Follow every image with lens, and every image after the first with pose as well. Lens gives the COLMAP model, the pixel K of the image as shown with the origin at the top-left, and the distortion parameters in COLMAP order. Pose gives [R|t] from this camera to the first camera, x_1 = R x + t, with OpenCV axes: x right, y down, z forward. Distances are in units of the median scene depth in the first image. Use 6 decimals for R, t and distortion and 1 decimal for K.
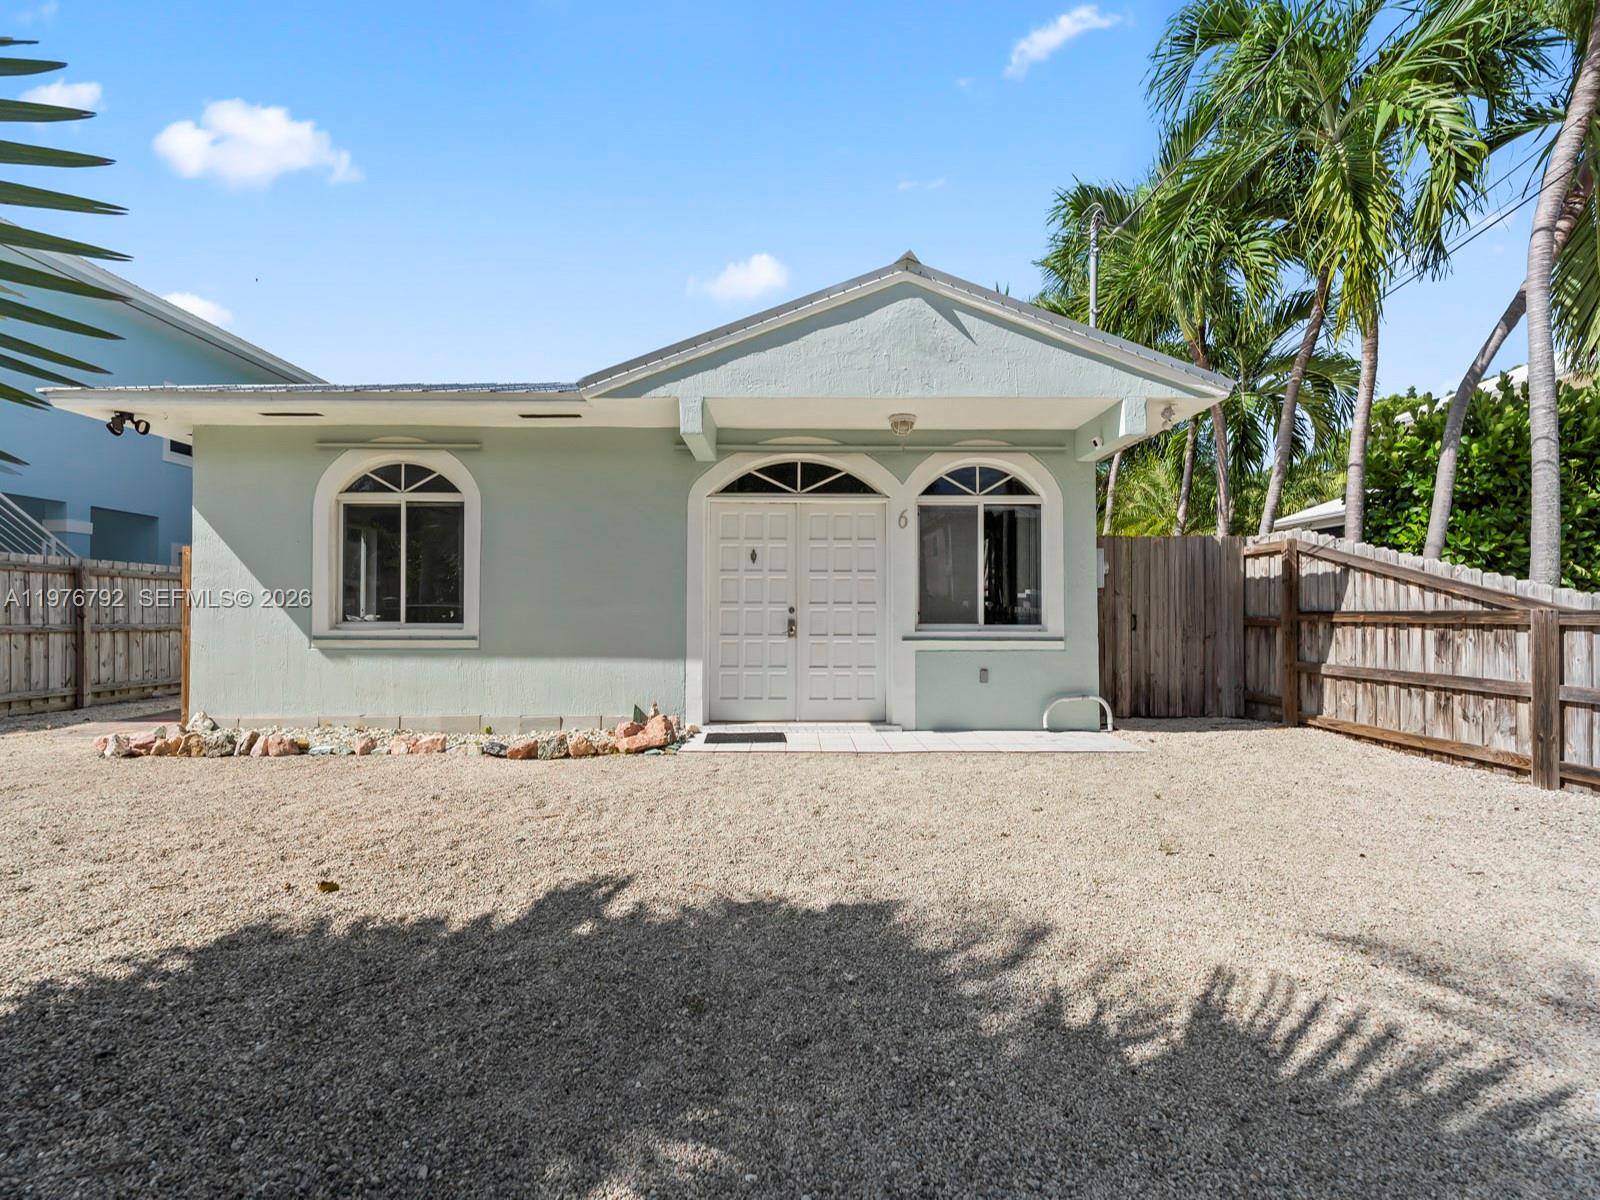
lens RADIAL K [[650.4, 0, 806.8], [0, 650.4, 609.8], [0, 0, 1]] dist [0.000615, -0.001224]
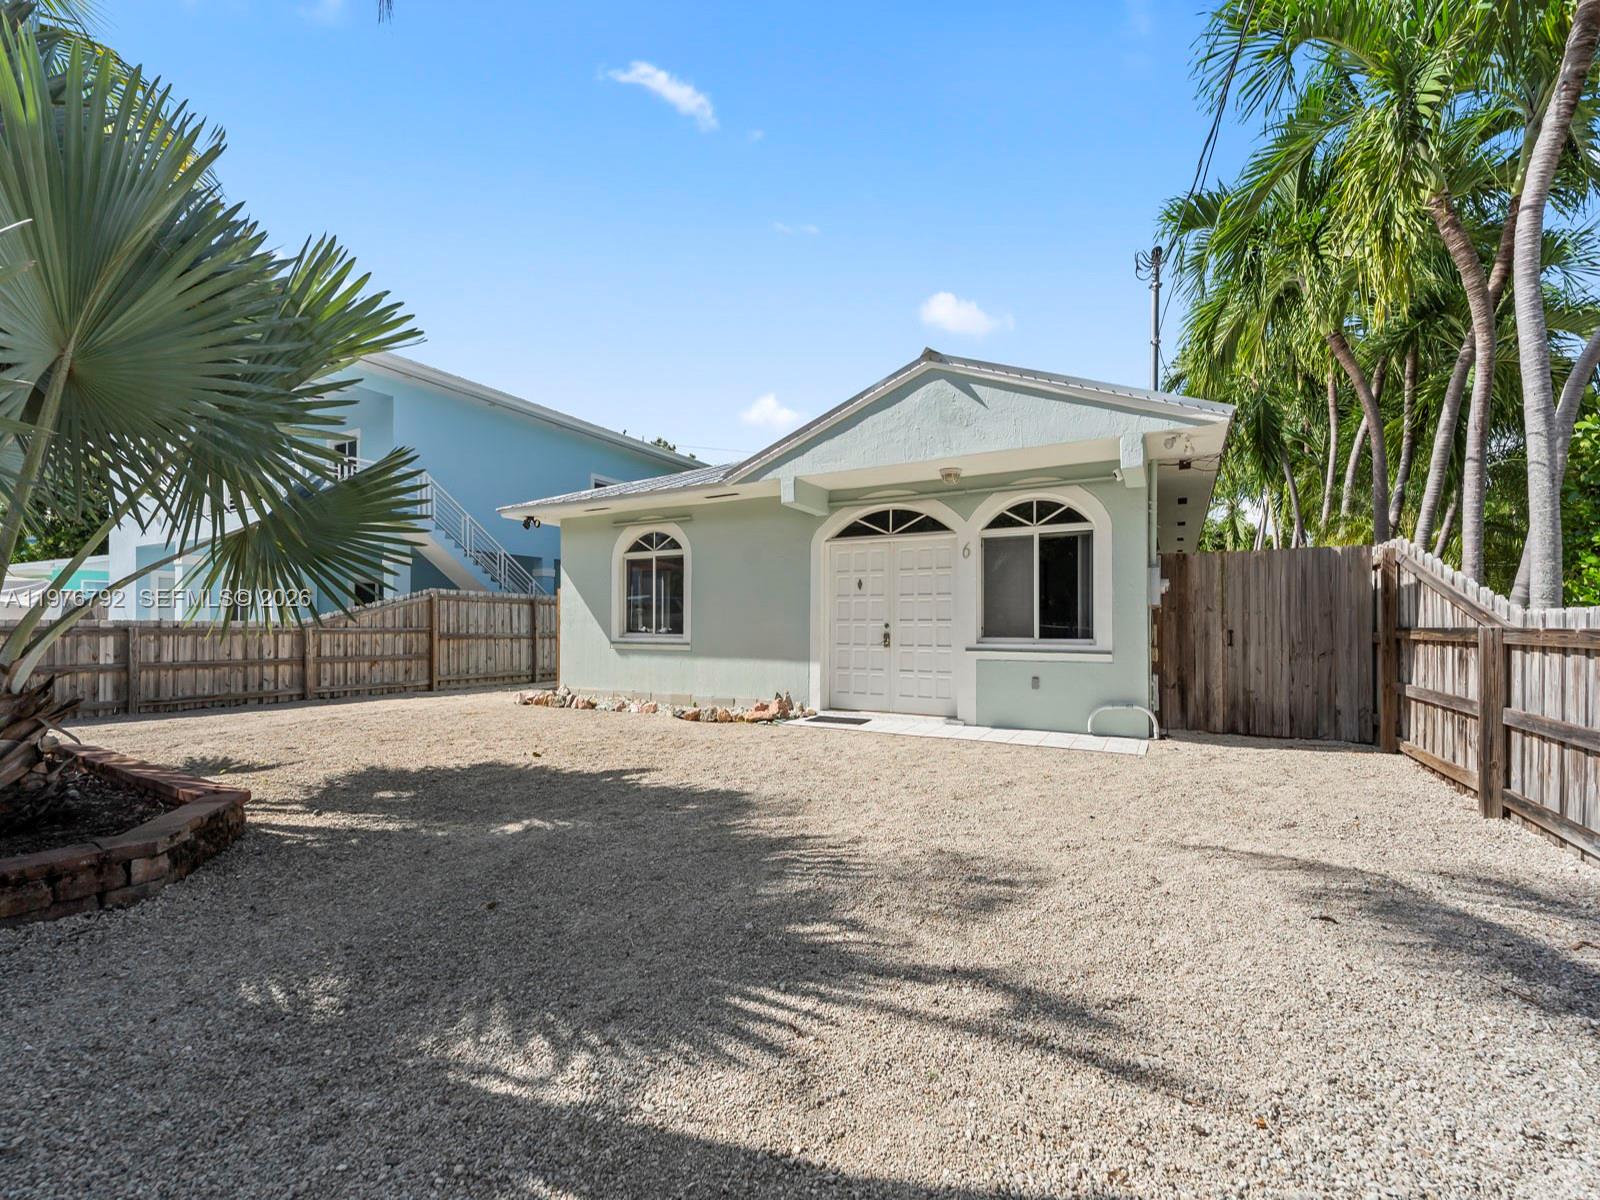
lens RADIAL K [[650.4, 0, 819.0], [0, 650.4, 625.9], [0, 0, 1]] dist [0.000615, -0.001224]
pose [[0.879027, 0.001097, -0.476772, 0.476505], [0.001155, 0.999990, 0.004430, -0.004991], [0.476771, -0.004445, 0.879016, -0.191822]]
